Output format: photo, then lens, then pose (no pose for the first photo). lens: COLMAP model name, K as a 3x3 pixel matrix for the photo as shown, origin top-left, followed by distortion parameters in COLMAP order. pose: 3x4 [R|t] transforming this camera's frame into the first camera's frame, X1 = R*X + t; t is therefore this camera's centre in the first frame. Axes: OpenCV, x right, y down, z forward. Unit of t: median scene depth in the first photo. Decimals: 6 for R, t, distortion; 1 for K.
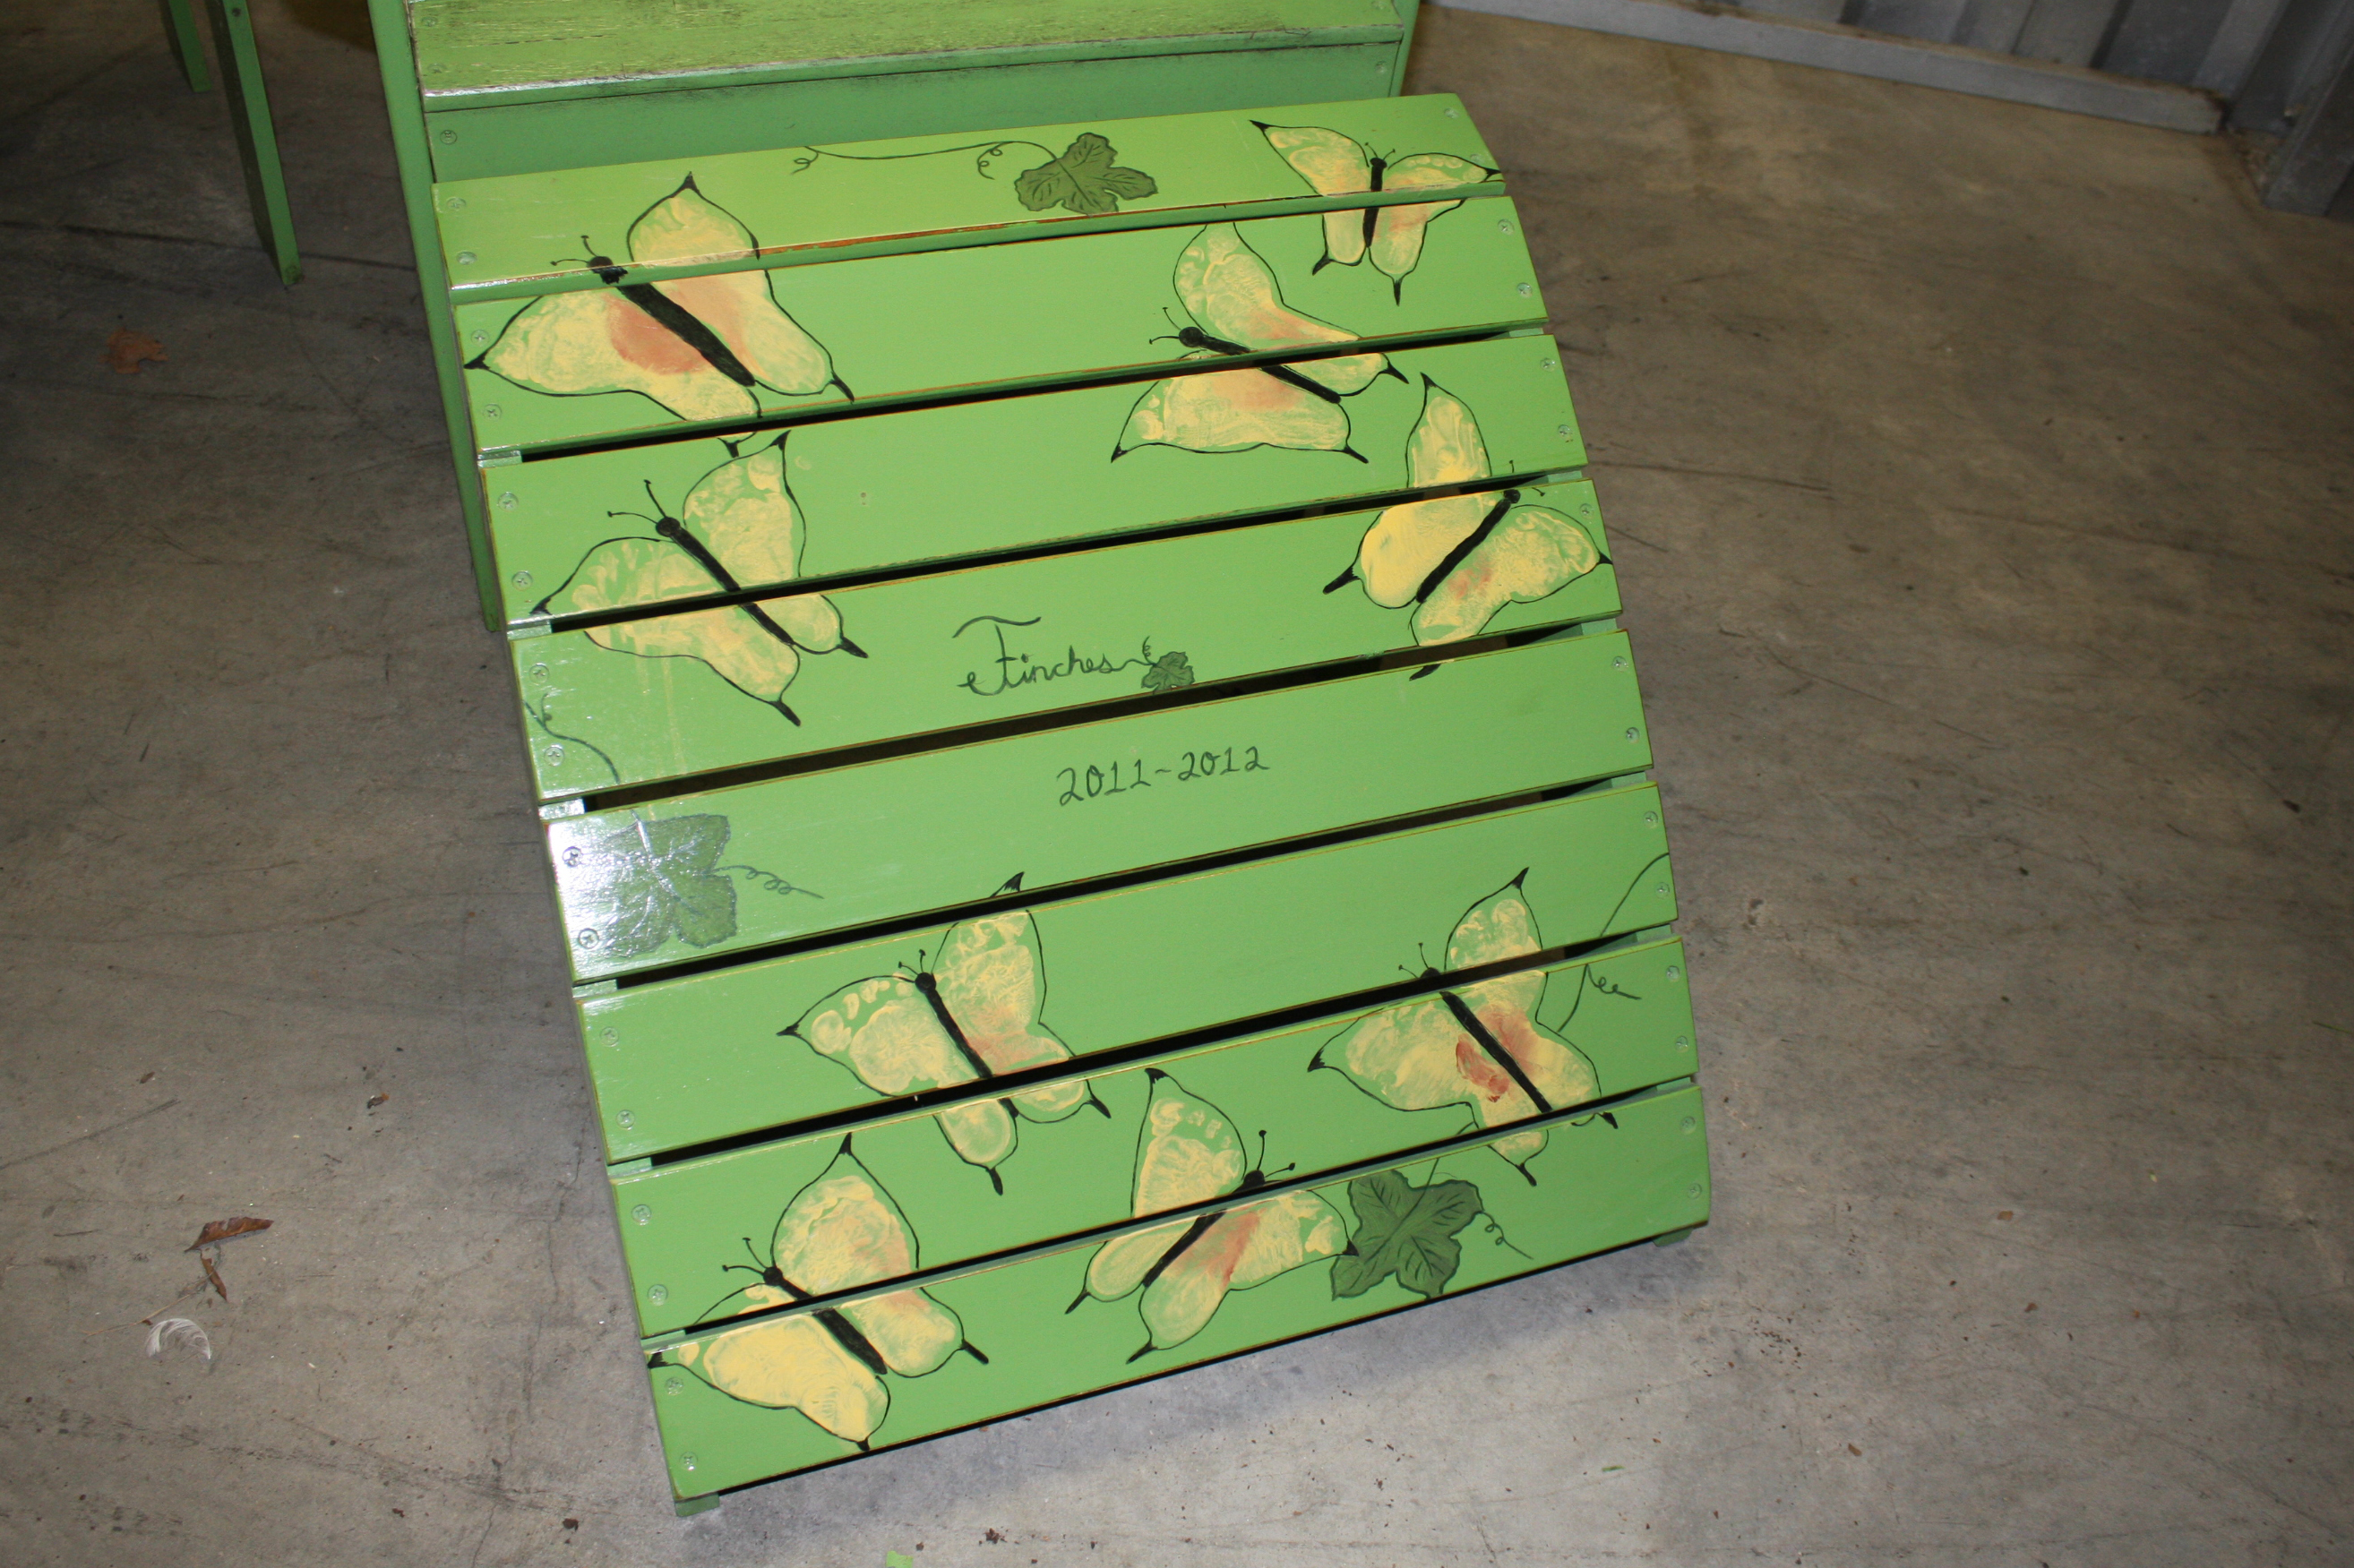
lens RADIAL K [[2099.4, 0, 1134.6], [0, 2099.4, 783.8], [0, 0, 1]] dist [-0.174005, 0.162495]
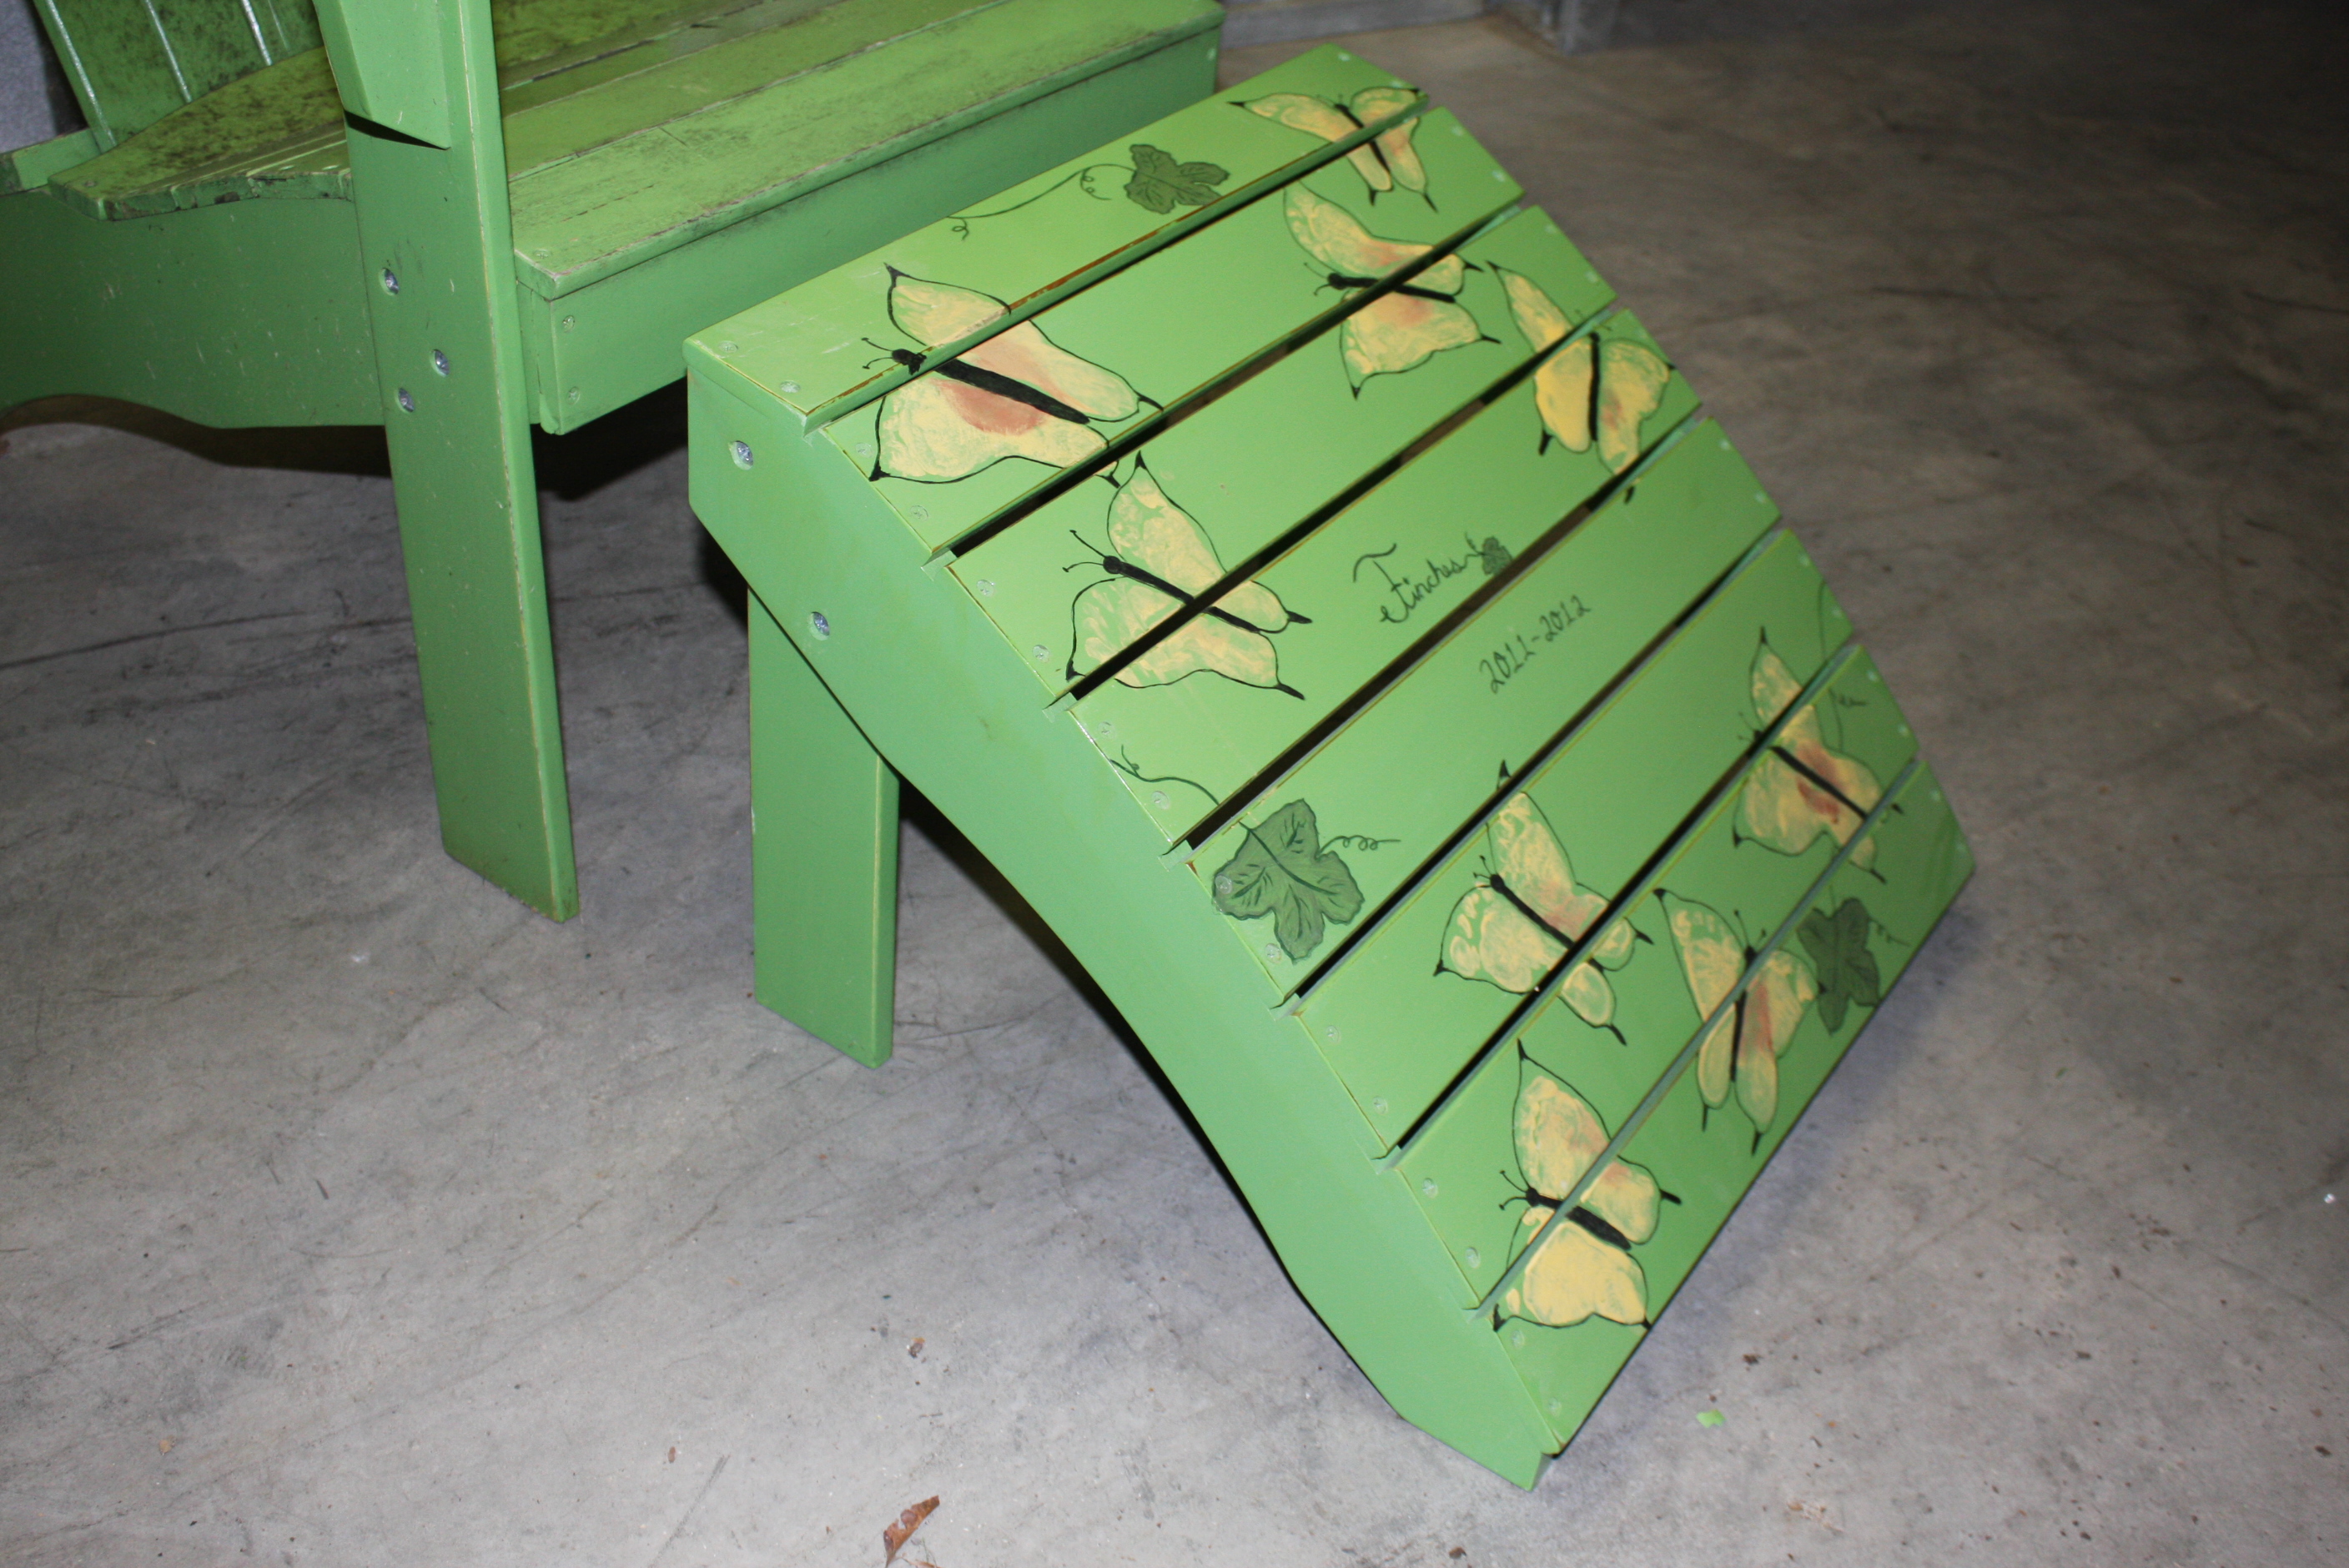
lens RADIAL K [[2427.2, 0, 1144.2], [0, 2427.2, 786.0], [0, 0, 1]] dist [-0.152300, 0.215367]
pose [[0.815463, -0.380527, 0.436141, -0.691380], [0.431799, 0.901735, -0.020595, 0.000899], [-0.385447, 0.205120, 0.899643, -0.017439]]
